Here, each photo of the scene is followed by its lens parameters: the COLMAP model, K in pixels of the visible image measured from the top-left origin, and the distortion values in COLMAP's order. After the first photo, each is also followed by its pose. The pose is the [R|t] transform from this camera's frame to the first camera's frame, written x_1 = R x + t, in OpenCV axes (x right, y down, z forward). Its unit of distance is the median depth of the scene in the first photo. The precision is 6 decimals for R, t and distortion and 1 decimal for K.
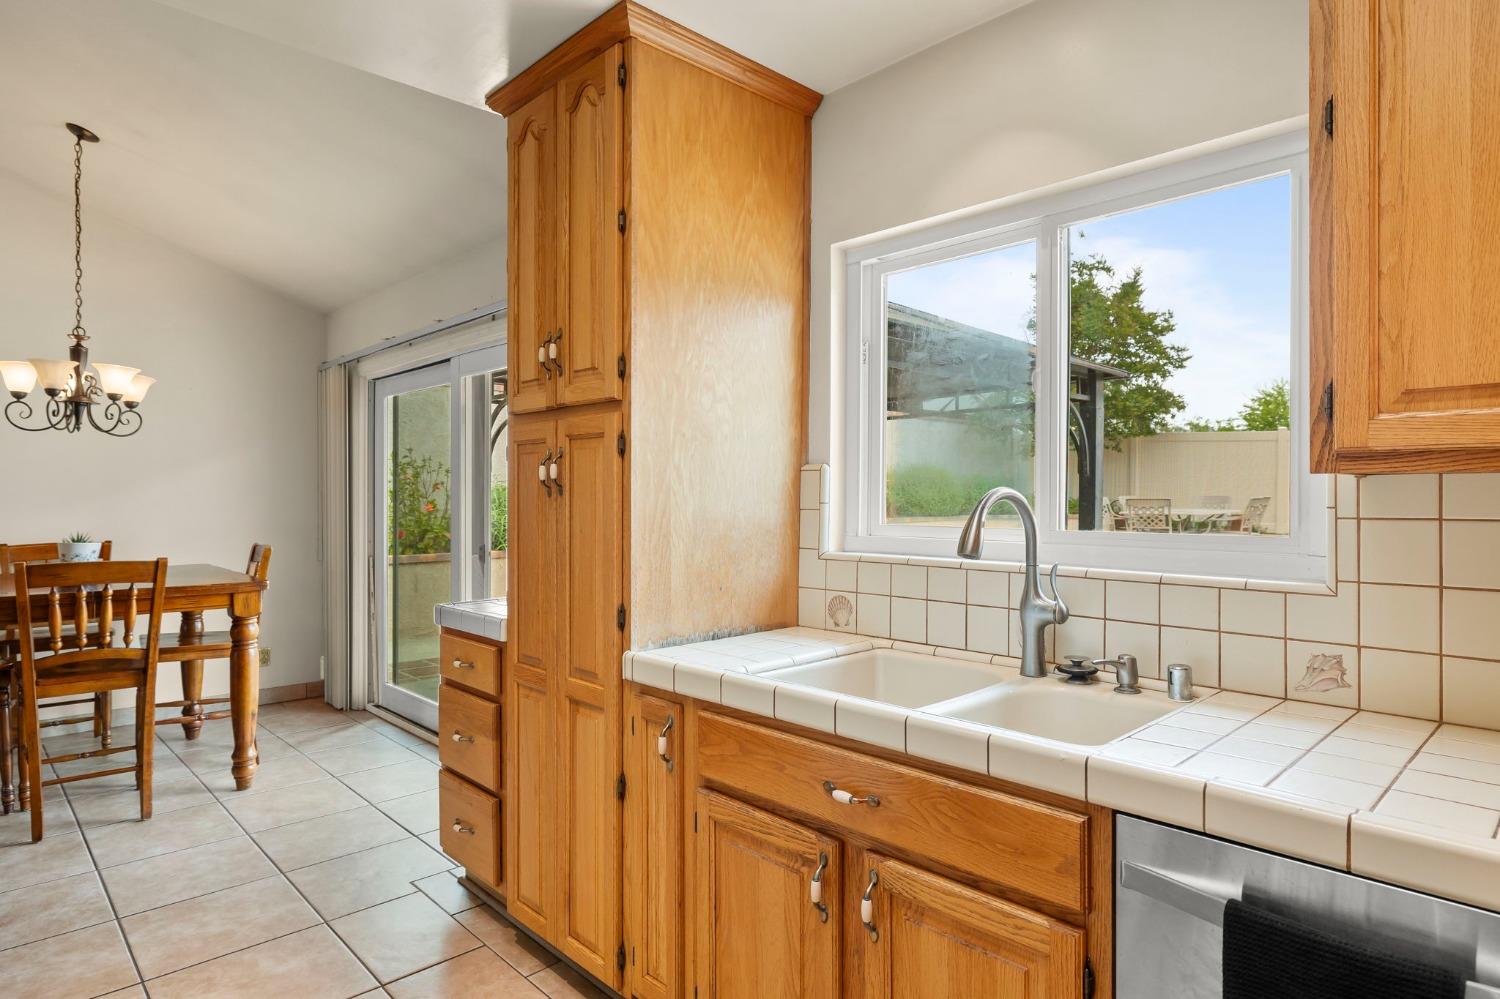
lens RADIAL K [[848.7, 0, 748.5], [0, 848.7, 492.5], [0, 0, 1]] dist [-0.002140, -0.000085]
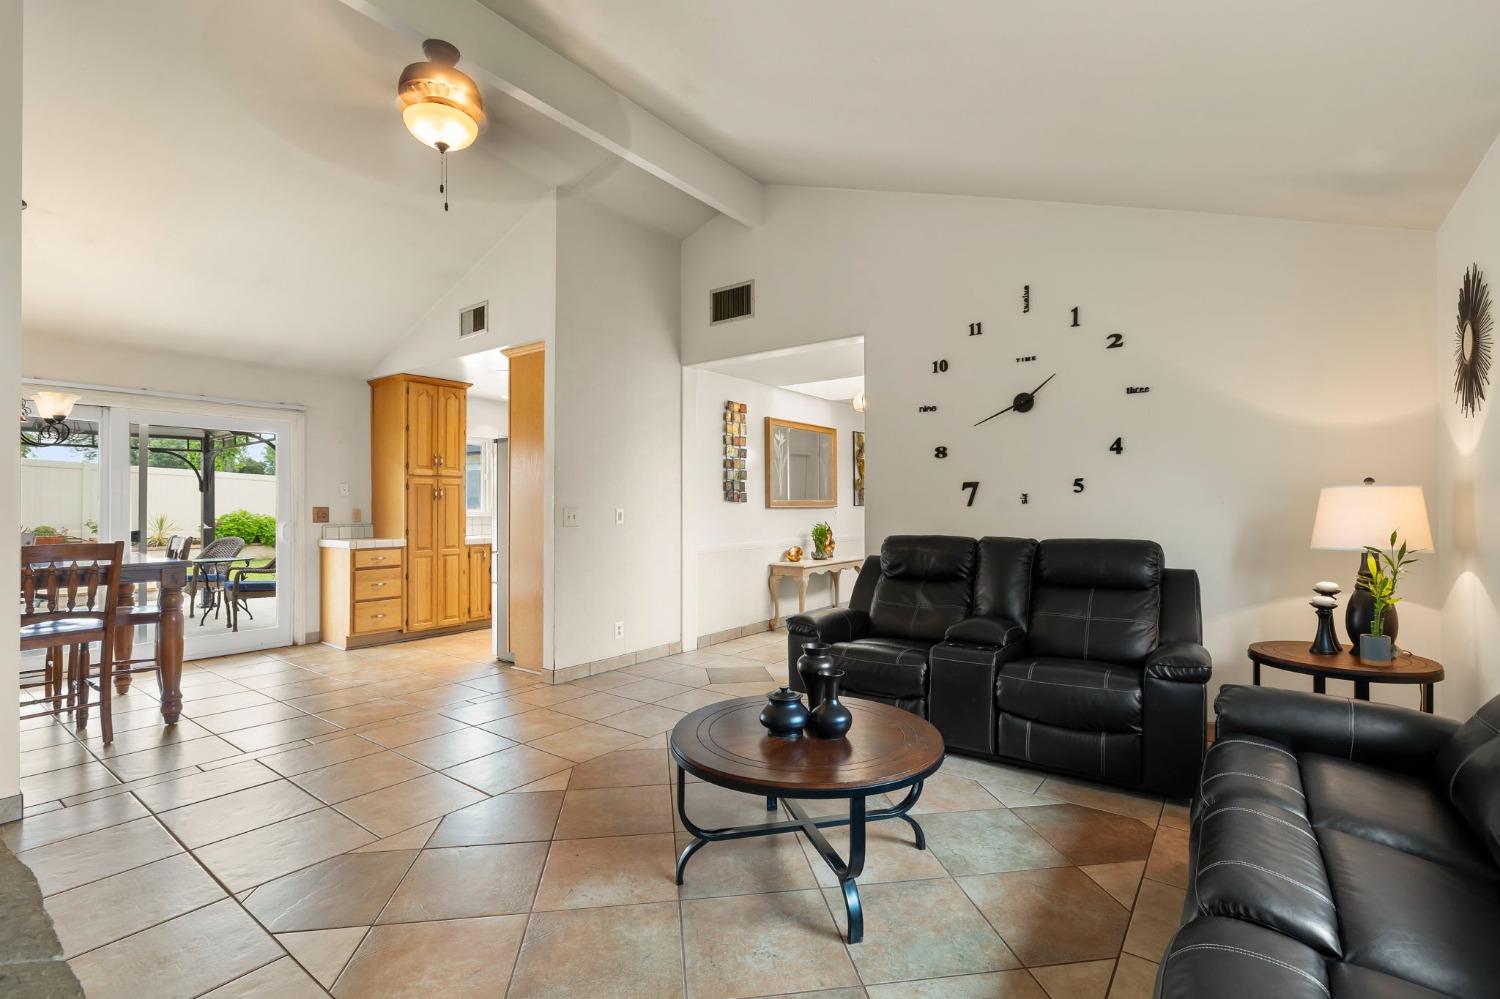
lens RADIAL K [[693.7, 0, 747.5], [0, 693.7, 500.1], [0, 0, 1]] dist [-0.000954, -0.000147]
pose [[-0.166092, 0.009165, 0.986068, -2.051745], [0.007583, 0.999939, -0.008016, 0.023059], [-0.986081, 0.006146, -0.166152, 0.117179]]
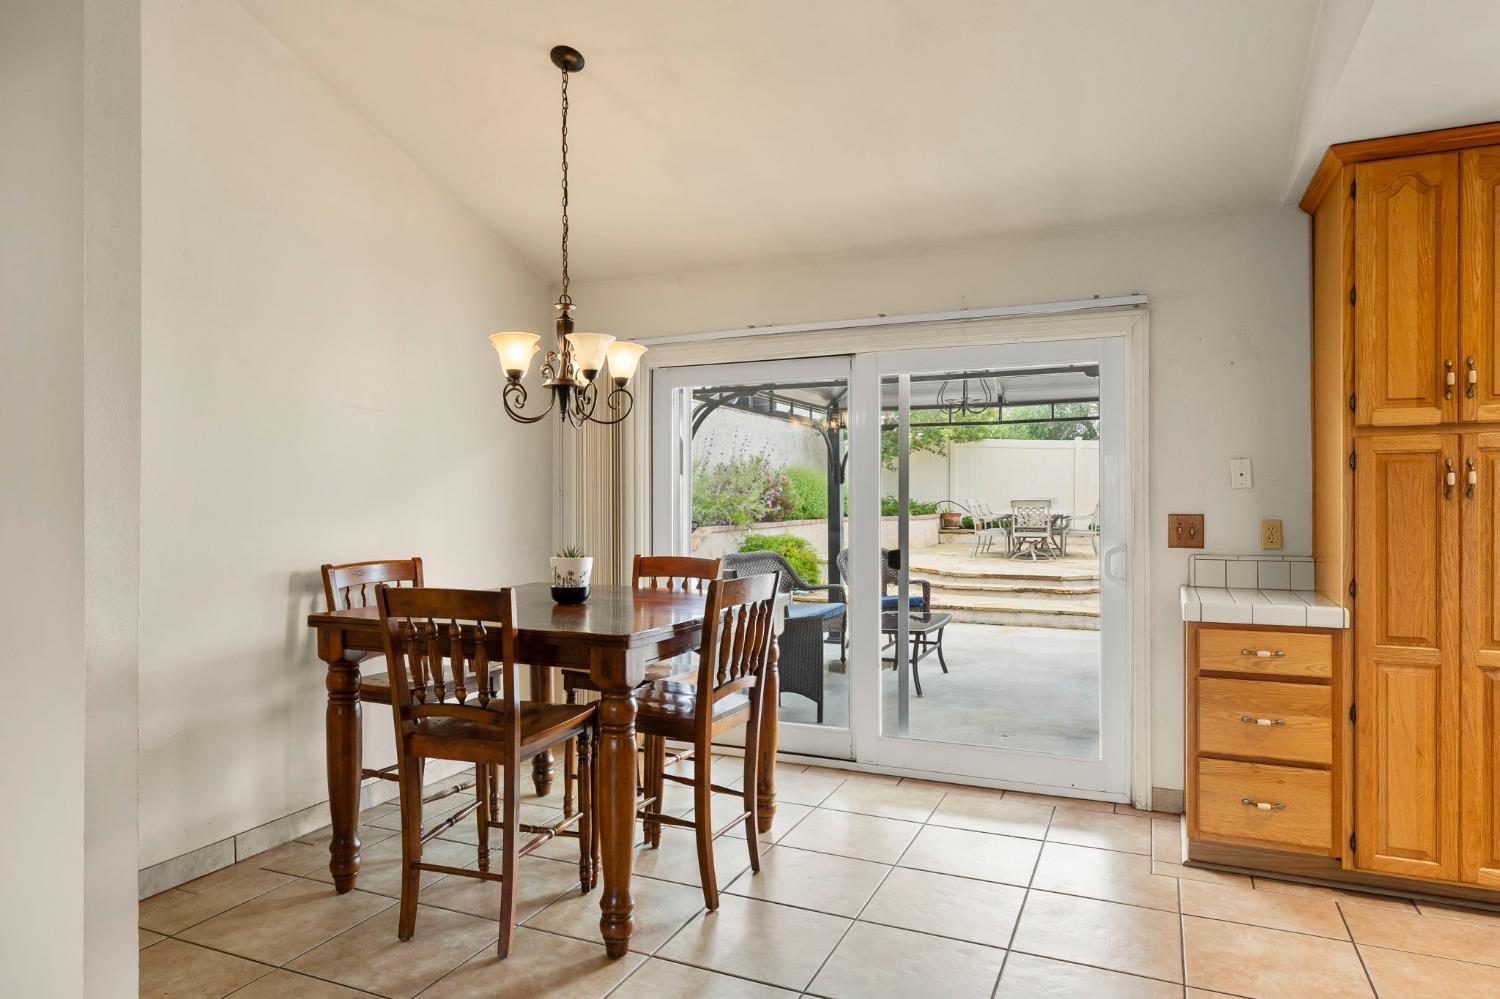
lens RADIAL K [[916.9, 0, 743.4], [0, 916.9, 495.1], [0, 0, 1]] dist [-0.002958, -0.001564]
pose [[0.926594, -0.000358, 0.376063, -1.000952], [0.002588, 0.999982, -0.005424, 0.001878], [-0.376055, 0.005999, 0.926578, 0.117910]]
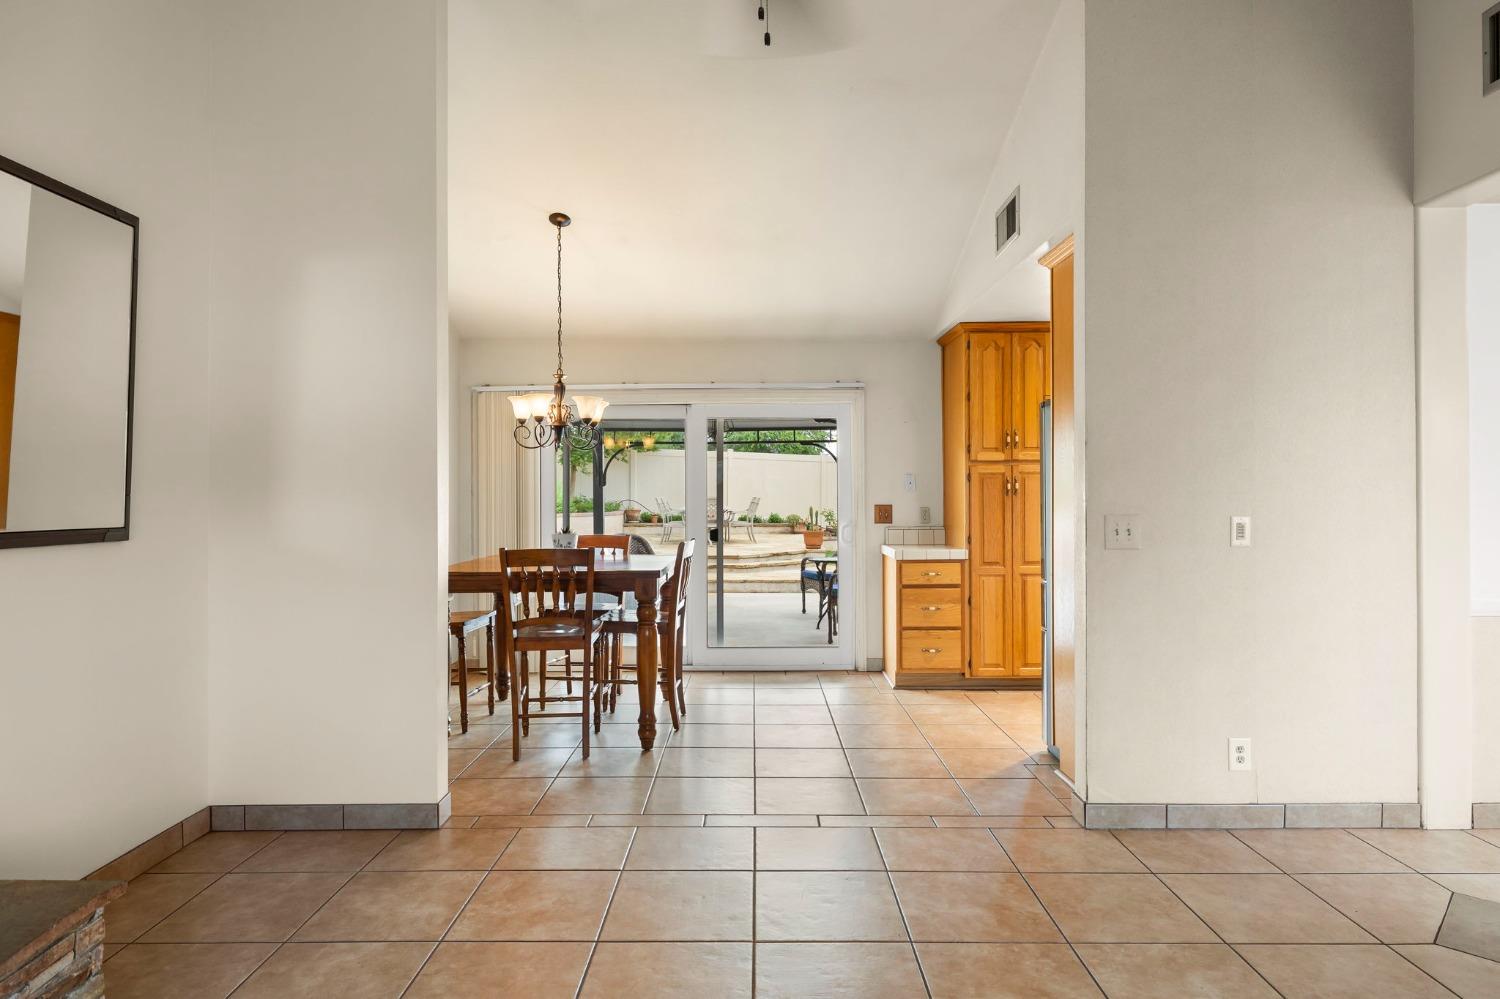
lens RADIAL K [[848.7, 0, 748.5], [0, 848.7, 492.5], [0, 0, 1]] dist [-0.002140, -0.000085]
pose [[0.693490, -0.000547, 0.720466, -1.586341], [0.007631, 0.999949, -0.006587, 0.003252], [-0.720426, 0.010066, 0.693459, -0.114237]]
